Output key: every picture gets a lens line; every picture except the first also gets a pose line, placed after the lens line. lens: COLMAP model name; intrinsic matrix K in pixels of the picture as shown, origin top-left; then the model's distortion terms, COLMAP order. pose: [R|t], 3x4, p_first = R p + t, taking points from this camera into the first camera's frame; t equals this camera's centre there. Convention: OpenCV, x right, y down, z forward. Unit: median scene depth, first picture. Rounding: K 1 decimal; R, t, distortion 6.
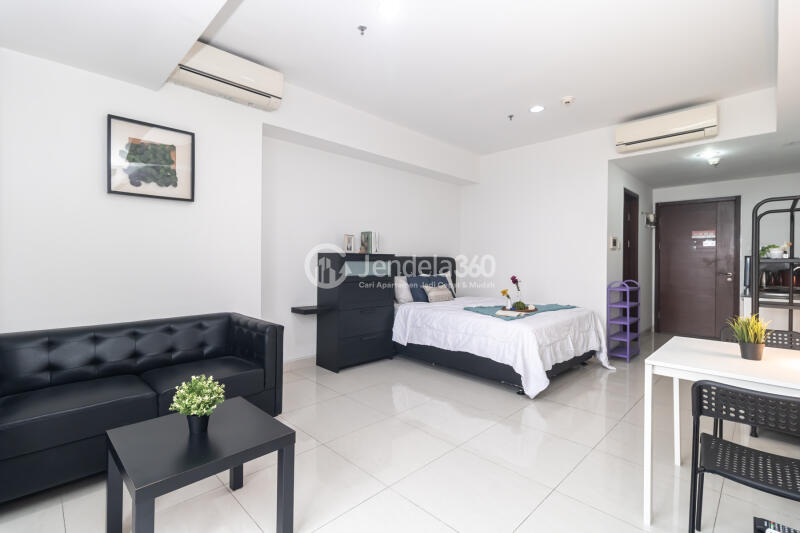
lens RADIAL K [[371.7, 0, 400.1], [0, 371.7, 260.1], [0, 0, 1]] dist [0.011048, -0.000638]
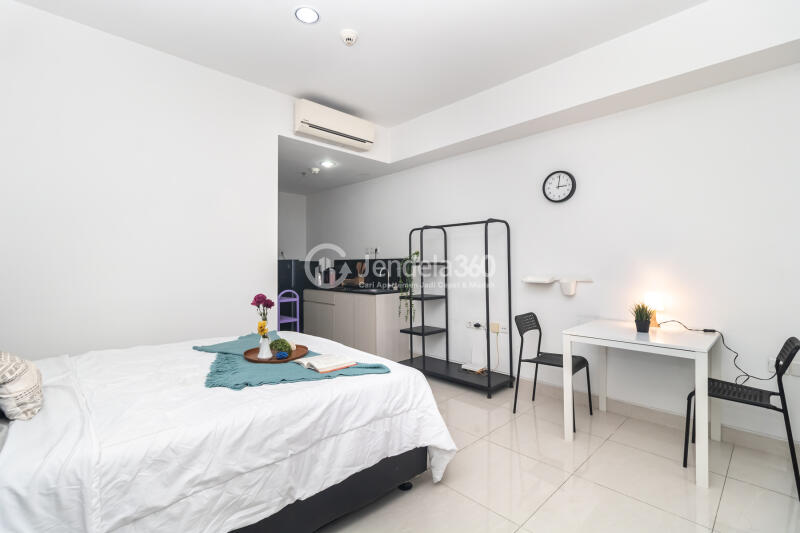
lens RADIAL K [[371.7, 0, 400.1], [0, 371.7, 260.1], [0, 0, 1]] dist [0.011048, -0.000638]
pose [[0.020222, 0.010556, 0.999740, -0.197130], [0.009853, 0.999894, -0.010757, 0.000309], [-0.999747, 0.010068, 0.020115, 0.715830]]
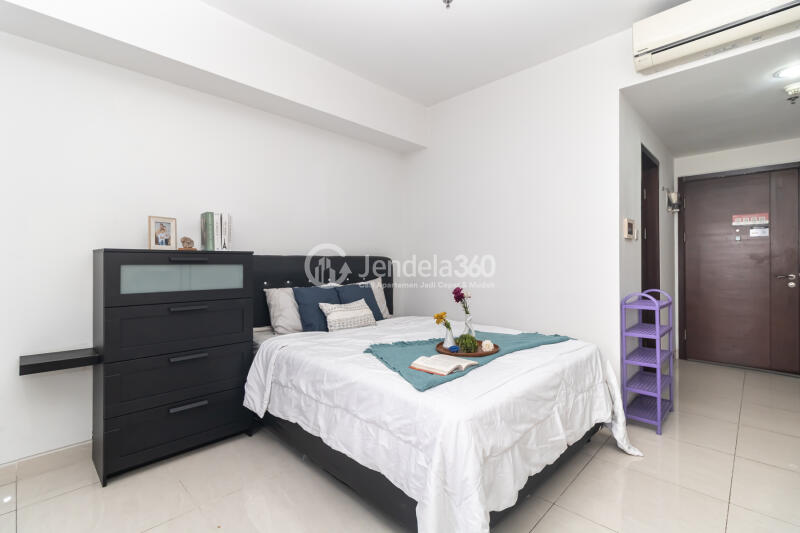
lens RADIAL K [[371.7, 0, 400.1], [0, 371.7, 260.1], [0, 0, 1]] dist [0.011048, -0.000638]
pose [[0.999819, -0.011783, 0.014962, 0.191126], [0.011844, 0.999922, -0.003950, 0.001887], [-0.014914, 0.004127, 0.999880, 0.400262]]
